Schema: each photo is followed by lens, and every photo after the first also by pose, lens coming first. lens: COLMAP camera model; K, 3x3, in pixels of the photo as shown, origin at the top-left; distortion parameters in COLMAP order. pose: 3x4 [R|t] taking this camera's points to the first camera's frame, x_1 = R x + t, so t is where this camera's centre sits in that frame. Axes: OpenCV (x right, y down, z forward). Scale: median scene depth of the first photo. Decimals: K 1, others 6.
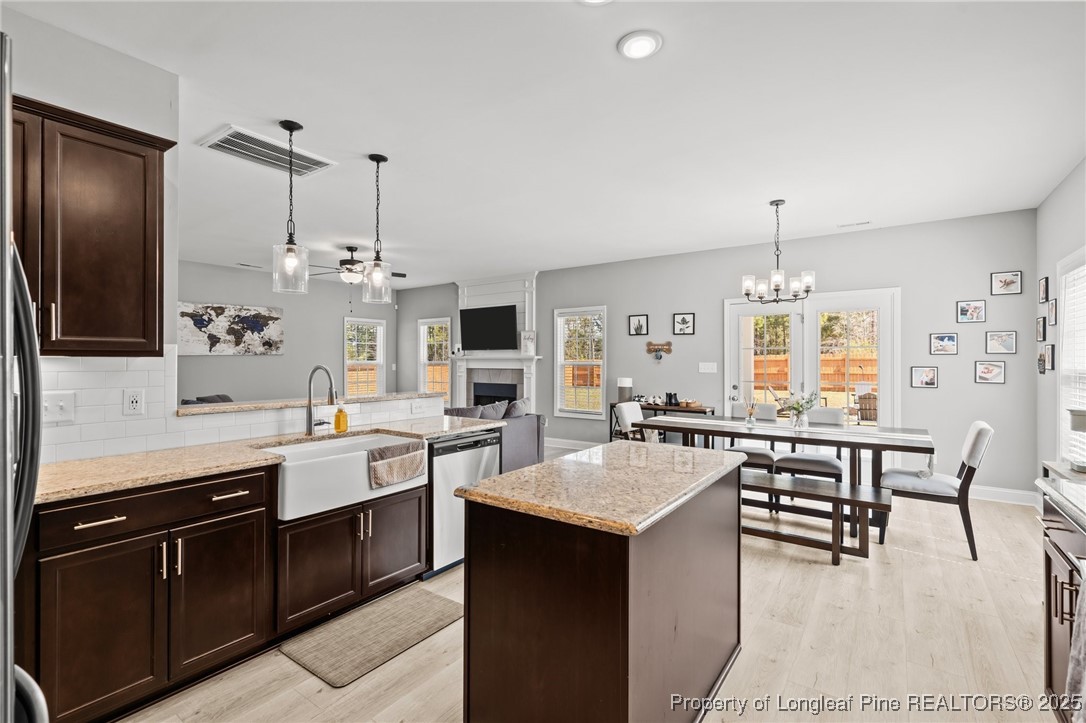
lens RADIAL K [[494.8, 0, 540.1], [0, 494.8, 359.3], [0, 0, 1]] dist [-0.000411, 0.000663]
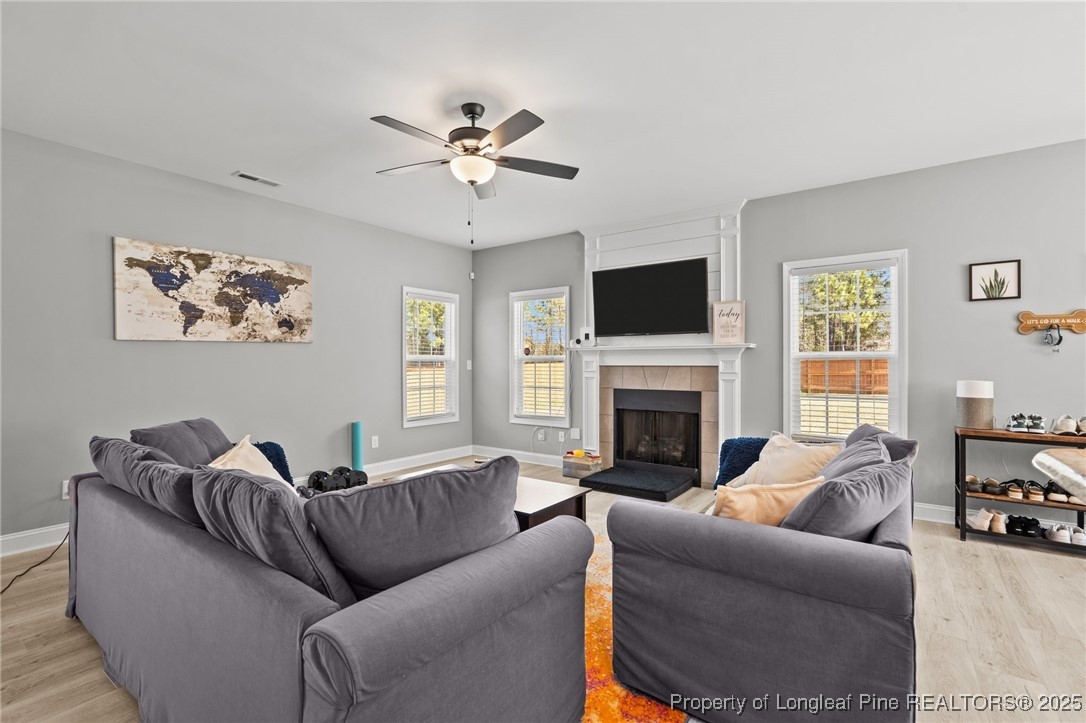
lens RADIAL K [[492.5, 0, 542.0], [0, 492.5, 362.3], [0, 0, 1]] dist [-0.002489, 0.000699]
pose [[0.999997, -0.001599, 0.001608, -0.273281], [0.001596, 0.999997, 0.001640, 0.015476], [-0.001610, -0.001637, 0.999997, 0.456919]]
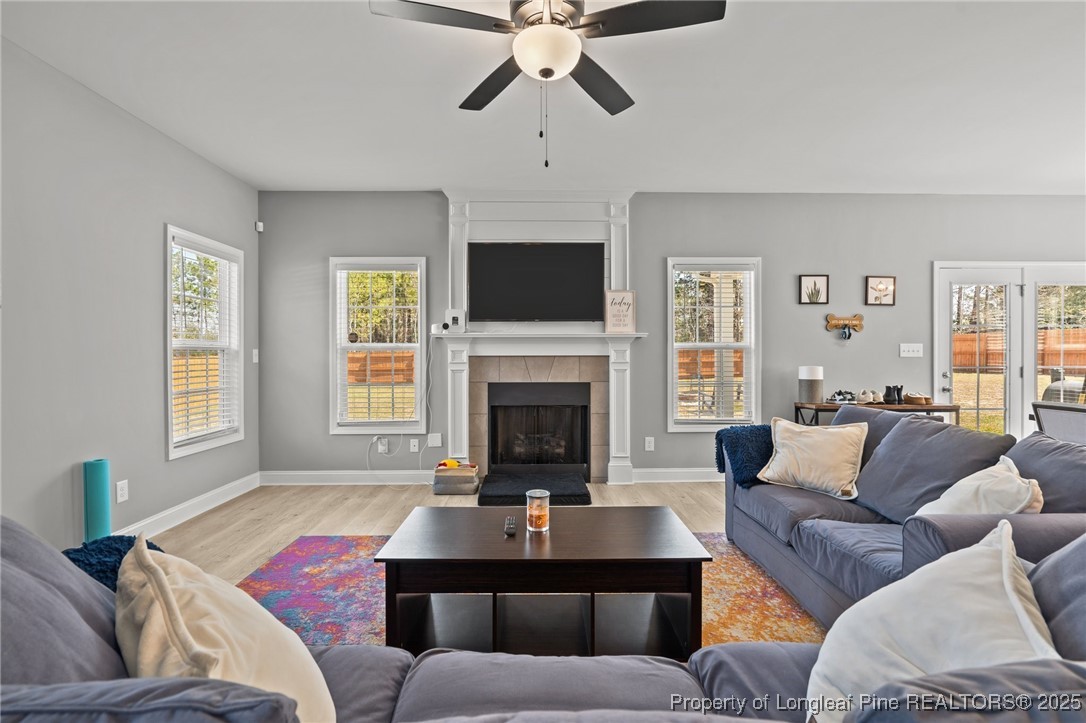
lens RADIAL K [[492.5, 0, 542.0], [0, 492.5, 362.3], [0, 0, 1]] dist [-0.002489, 0.000699]
pose [[0.798695, -0.010795, 0.601640, -0.494624], [0.000821, 0.999858, 0.016850, 0.019409], [-0.601736, -0.012964, 0.798590, 0.652669]]
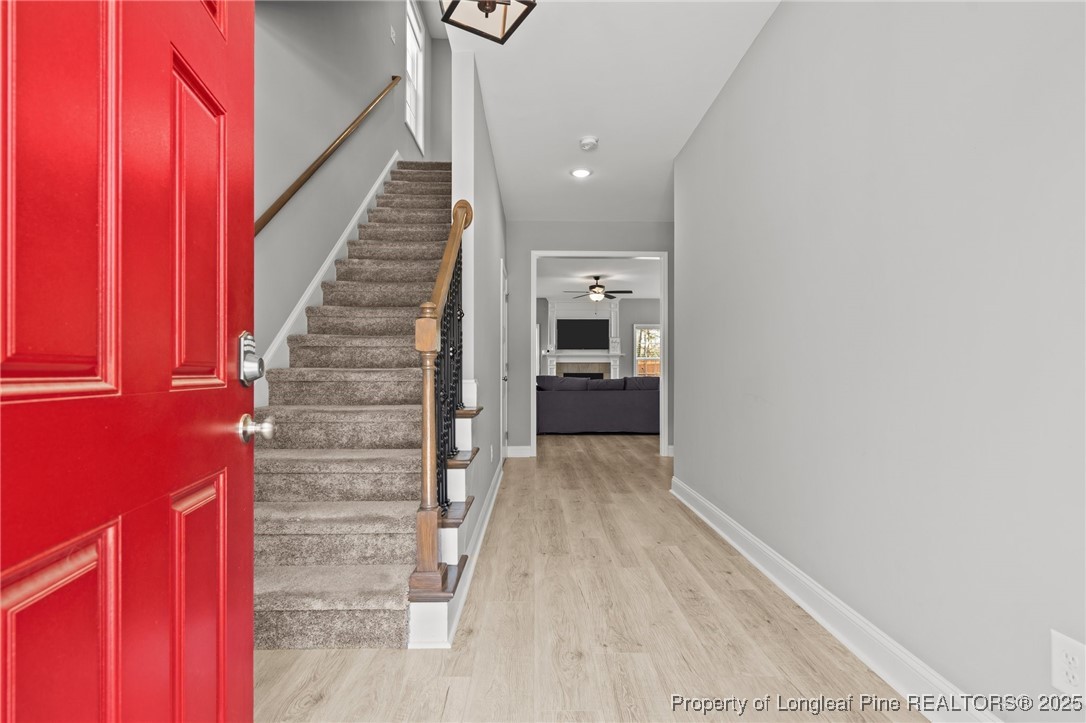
lens RADIAL K [[492.5, 0, 542.0], [0, 492.5, 362.3], [0, 0, 1]] dist [-0.002489, 0.000699]
pose [[0.798259, 0.003343, 0.602305, -1.218104], [-0.001373, 0.999992, -0.003730, 0.027157], [-0.602313, 0.002150, 0.798257, -0.068157]]
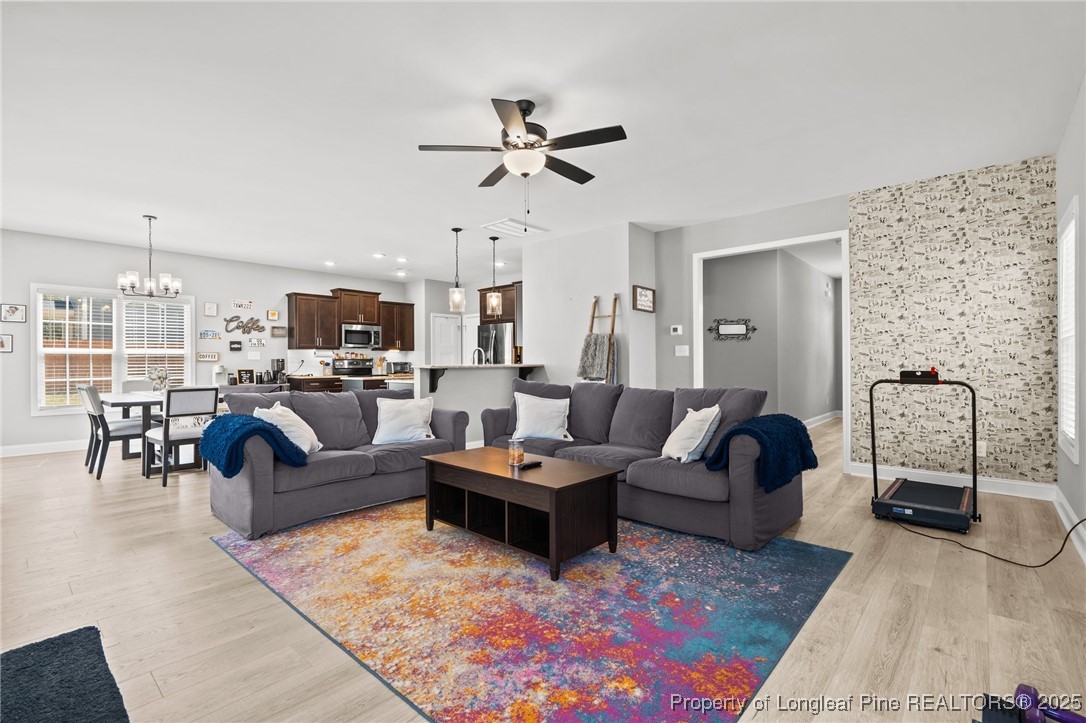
lens RADIAL K [[492.5, 0, 542.0], [0, 492.5, 362.3], [0, 0, 1]] dist [-0.002489, 0.000699]
pose [[-0.994219, 0.003416, 0.107317, -0.392505], [0.003101, 0.999990, -0.003100, 0.035425], [-0.107327, -0.002749, -0.994220, 1.301045]]
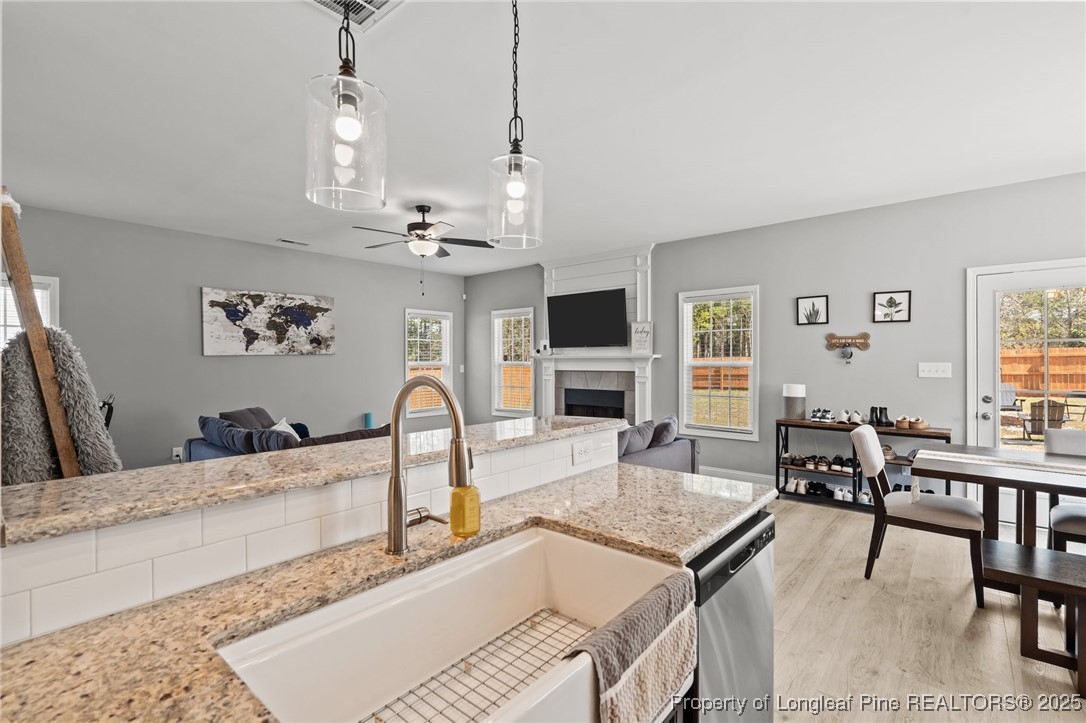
lens RADIAL K [[495.9, 0, 542.3], [0, 495.9, 363.3], [0, 0, 1]] dist [-0.002291, 0.000493]
pose [[0.996520, -0.002928, -0.083308, -0.125180], [0.003649, 0.999957, 0.008497, -0.000223], [0.083280, -0.008771, 0.996488, 0.243860]]
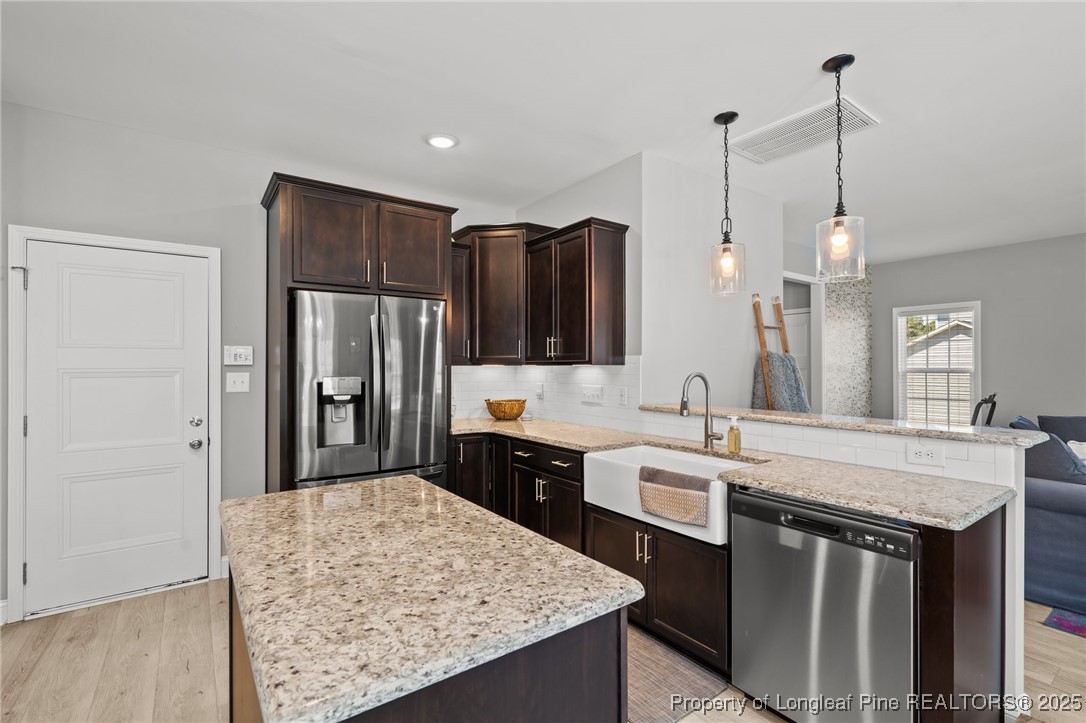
lens RADIAL K [[492.5, 0, 542.0], [0, 492.5, 362.3], [0, 0, 1]] dist [-0.002489, 0.000699]
pose [[-0.319341, -0.008998, -0.947597, 0.202836], [0.003563, 0.999936, -0.010696, 0.000540], [0.947633, -0.006792, -0.319289, 0.396193]]
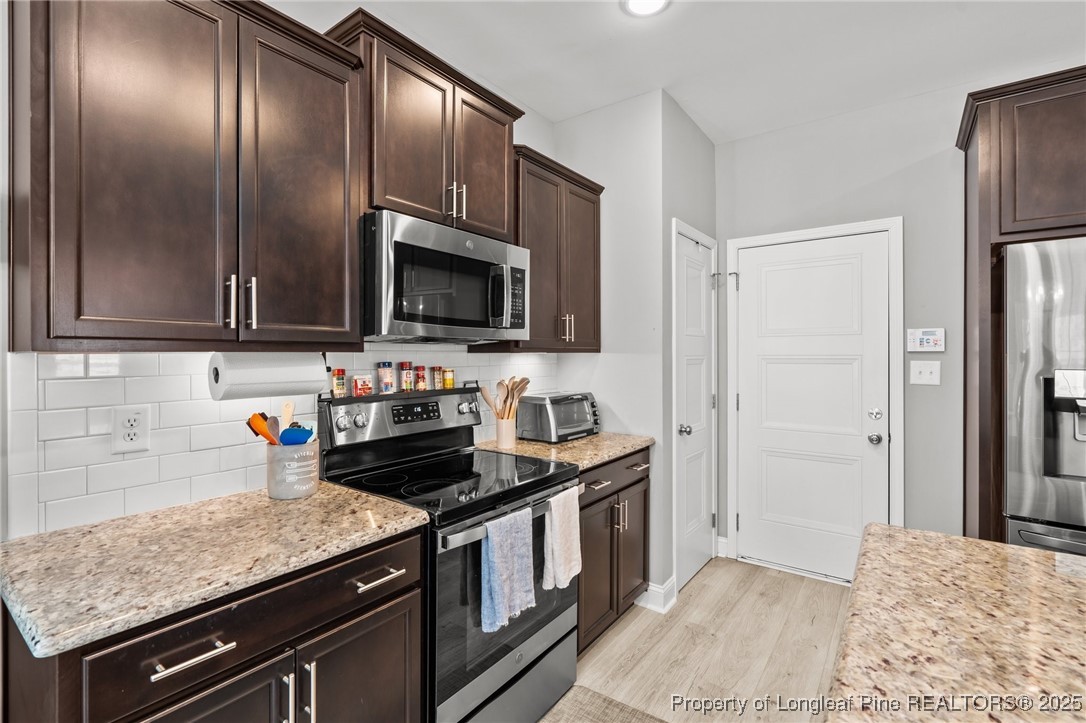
lens RADIAL K [[493.9, 0, 541.6], [0, 493.9, 354.6], [0, 0, 1]] dist [-0.000353, 0.000056]
pose [[-0.999958, -0.001079, 0.009098, 0.153147], [-0.001085, 0.999999, -0.000588, 0.000021], [-0.009097, -0.000598, -0.999958, 0.366435]]
